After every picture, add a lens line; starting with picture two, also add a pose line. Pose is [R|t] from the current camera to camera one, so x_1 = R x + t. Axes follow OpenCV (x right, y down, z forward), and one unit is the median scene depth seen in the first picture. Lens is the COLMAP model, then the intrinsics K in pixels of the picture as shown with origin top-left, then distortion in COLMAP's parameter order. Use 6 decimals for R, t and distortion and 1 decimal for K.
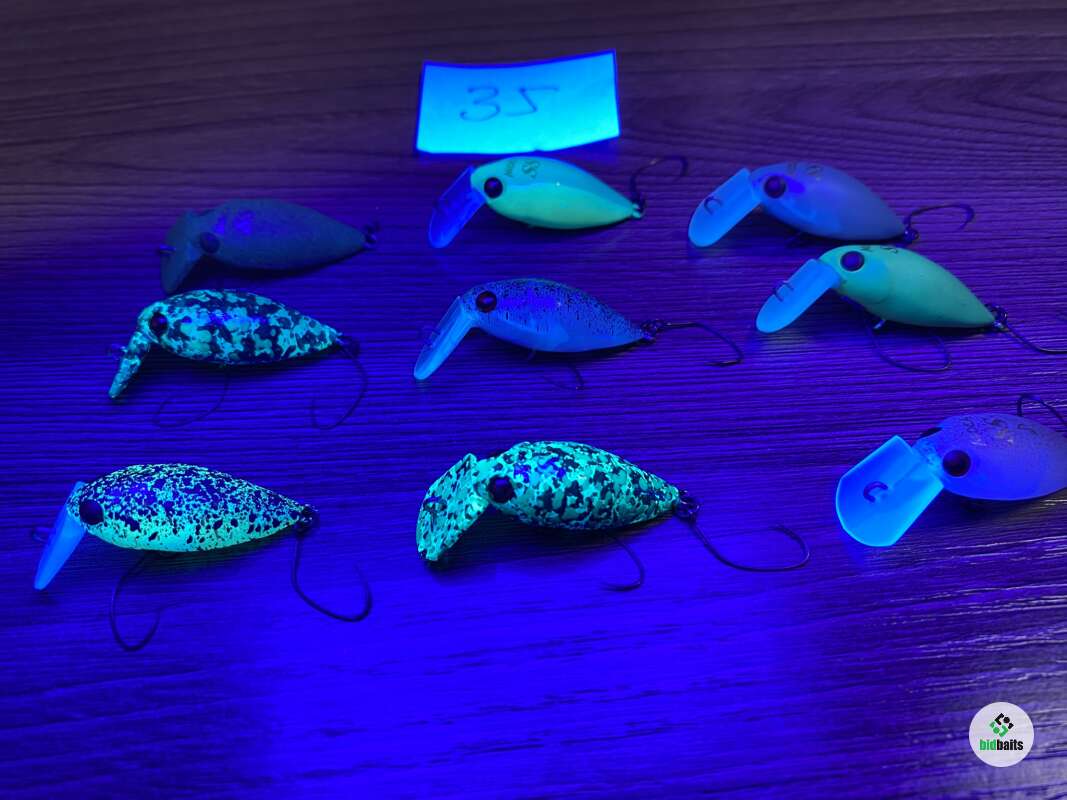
lens RADIAL K [[834.8, 0, 527.8], [0, 834.8, 400.8], [0, 0, 1]] dist [-0.030043, -0.019645]
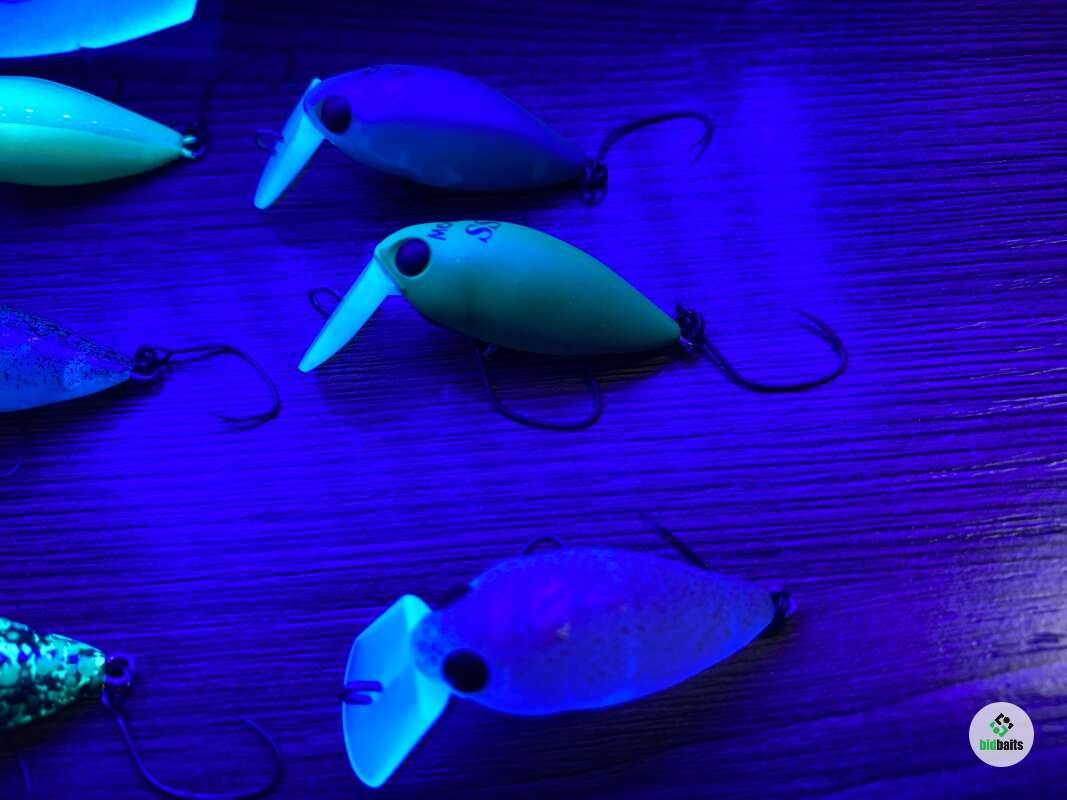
lens RADIAL K [[834.8, 0, 543.3], [0, 834.8, 400.8], [0, 0, 1]] dist [-0.030043, -0.019645]
pose [[0.999095, -0.032378, -0.027599, 0.491377], [0.037280, 0.978834, 0.201230, -0.182177], [0.020499, -0.202077, 0.979155, 0.397251]]
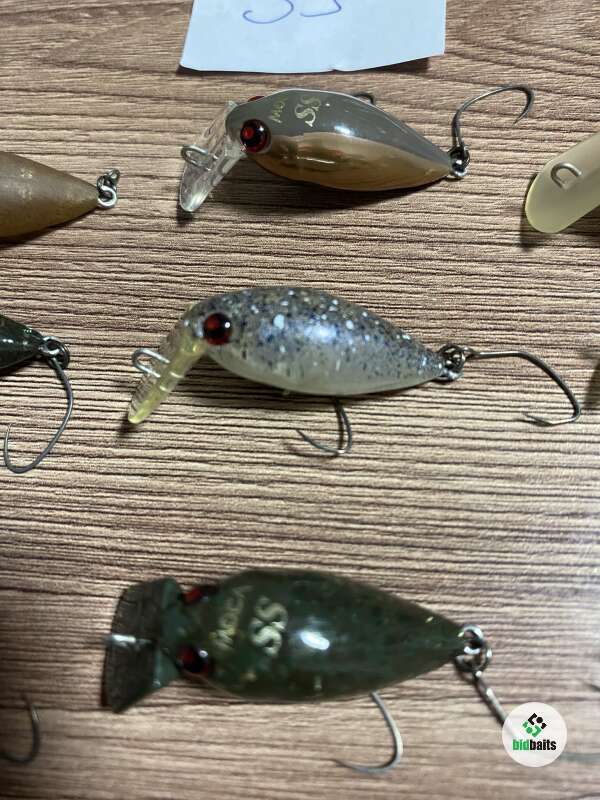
lens RADIAL K [[625.9, 0, 310.5], [0, 625.9, 397.7], [0, 0, 1]] dist [-0.030043, -0.019645]
pose [[0.993977, 0.069796, -0.084490, 0.074779], [-0.046174, 0.965913, 0.254716, -0.196298], [0.099388, -0.249281, 0.963318, 0.481044]]
